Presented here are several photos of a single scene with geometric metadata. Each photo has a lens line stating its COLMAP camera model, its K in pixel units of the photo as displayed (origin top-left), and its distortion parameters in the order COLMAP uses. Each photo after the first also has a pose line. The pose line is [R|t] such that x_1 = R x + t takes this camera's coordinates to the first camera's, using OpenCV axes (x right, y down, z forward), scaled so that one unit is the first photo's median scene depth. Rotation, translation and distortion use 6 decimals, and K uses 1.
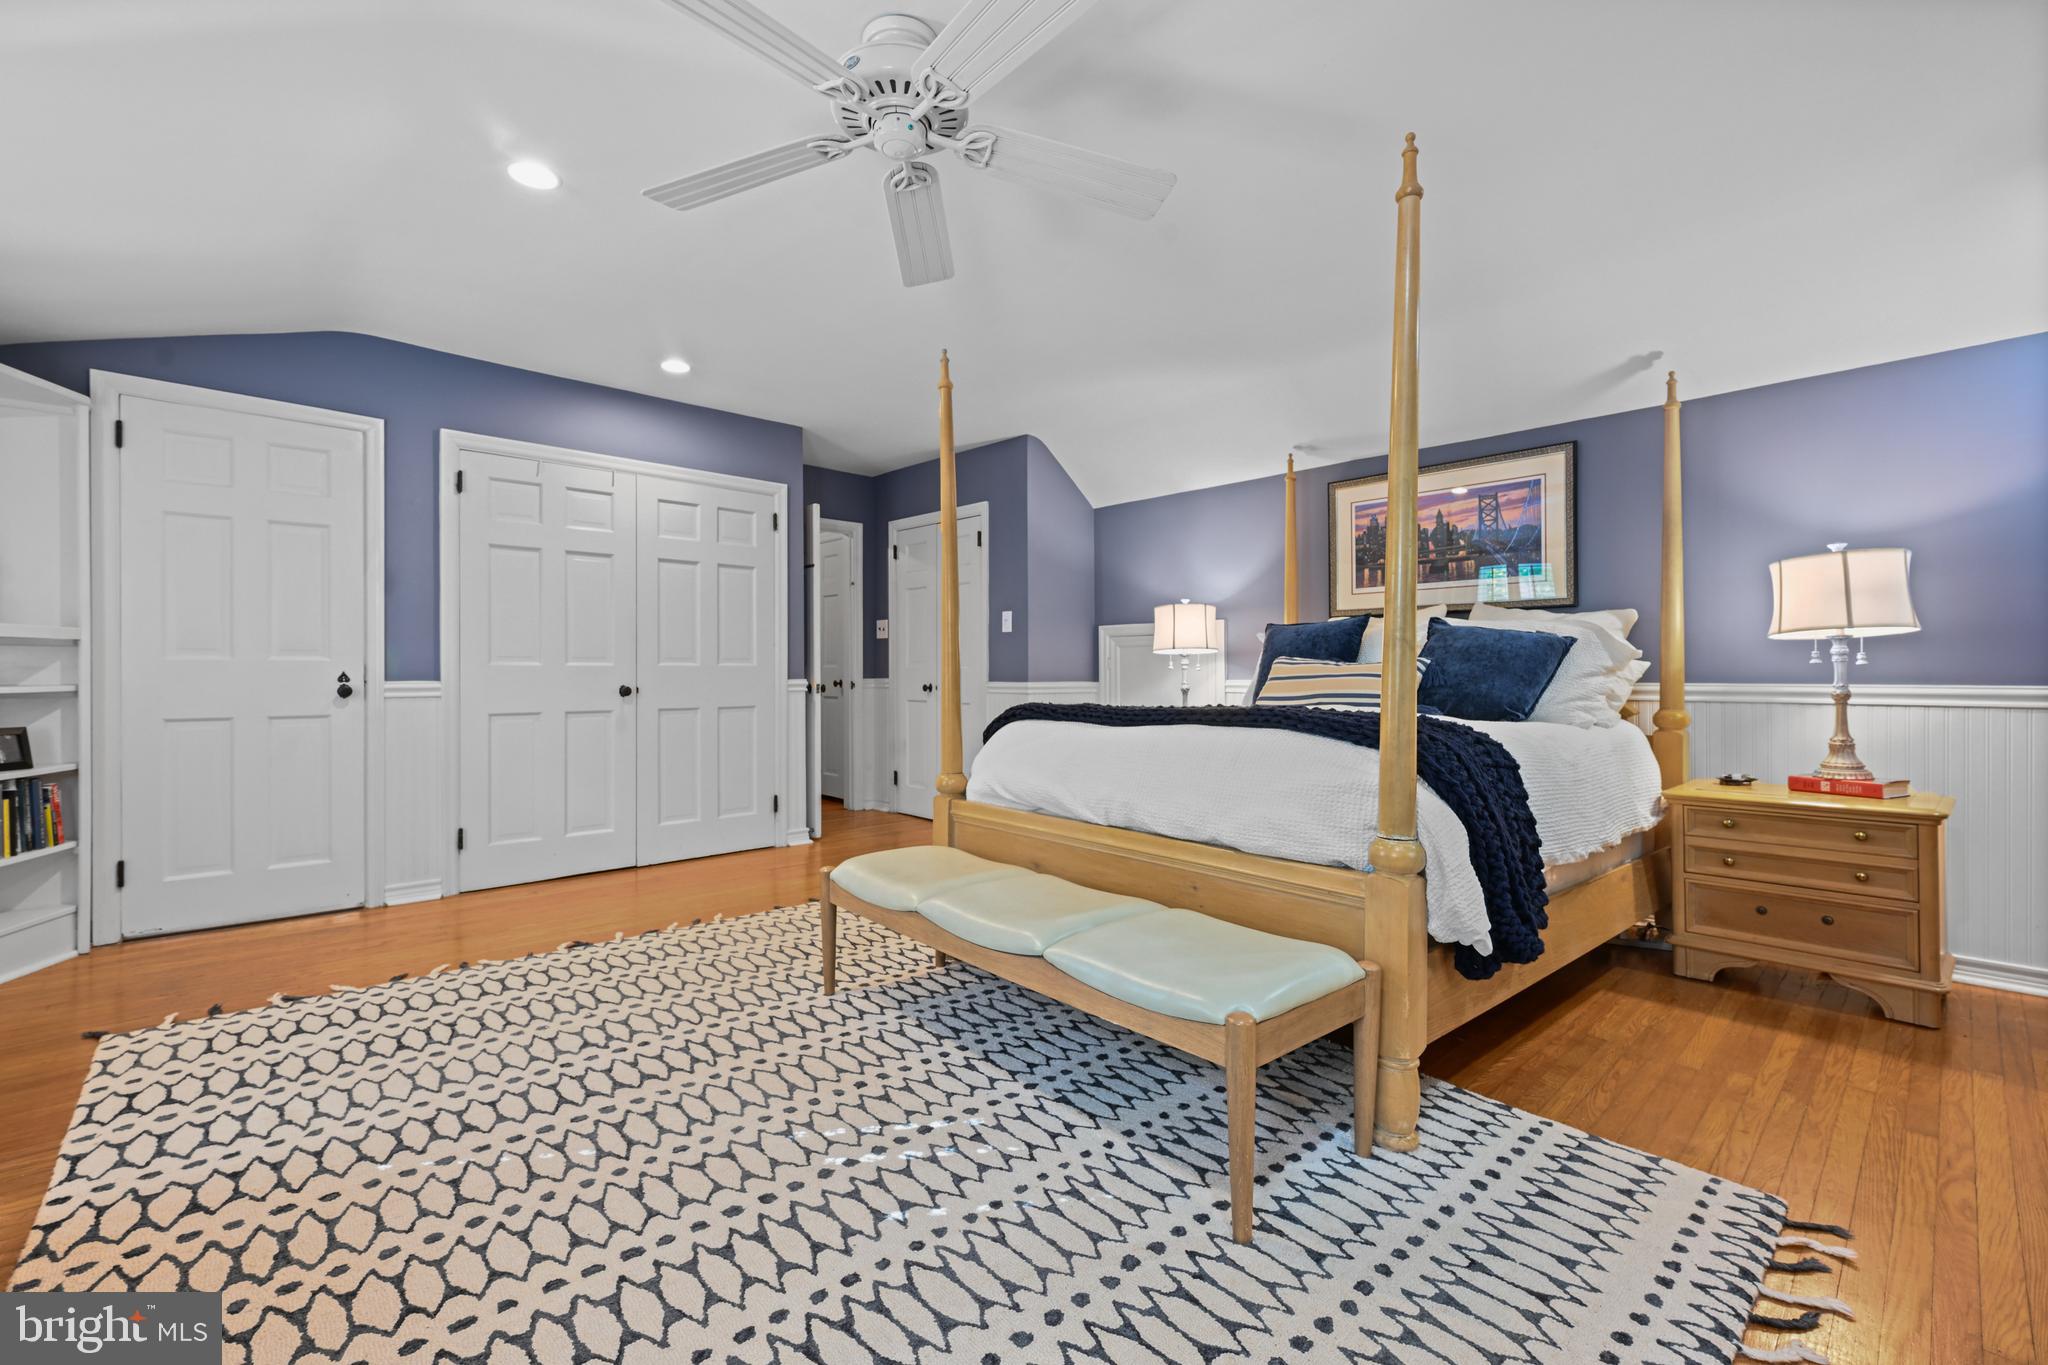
lens RADIAL K [[871.2, 0, 1016.4], [0, 871.2, 675.2], [0, 0, 1]] dist [-0.000798, 0.000598]
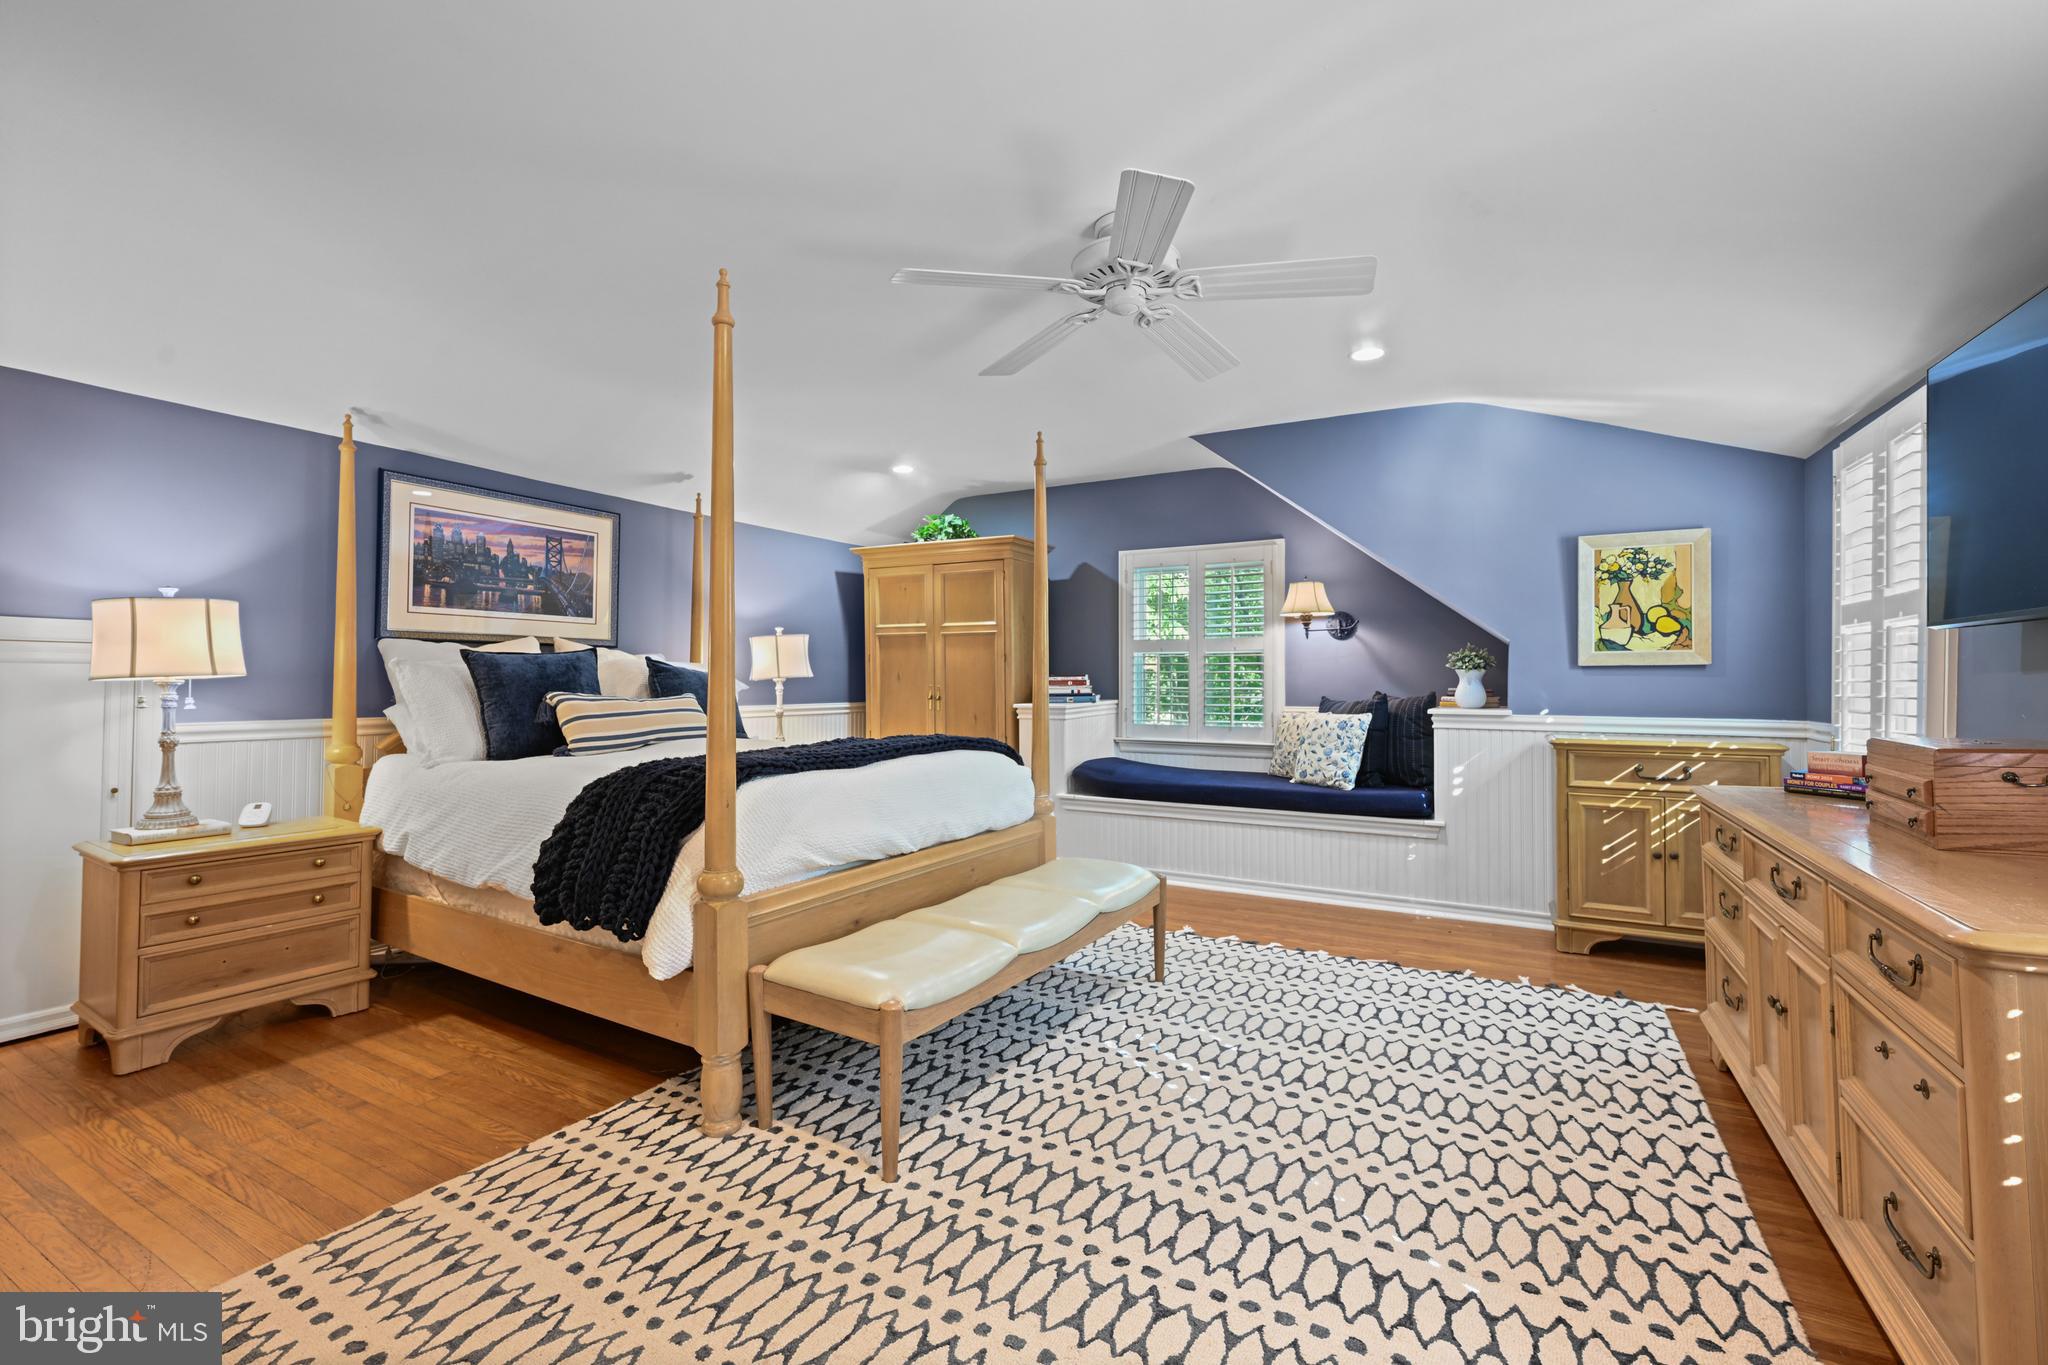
lens RADIAL K [[871.2, 0, 1018.8], [0, 871.2, 677.6], [0, 0, 1]] dist [-0.000798, 0.000598]
pose [[-0.311197, 0.000964, 0.950345, -1.185557], [-0.002650, 0.999995, -0.001882, -0.061847], [-0.950342, -0.003105, -0.311193, 1.427024]]
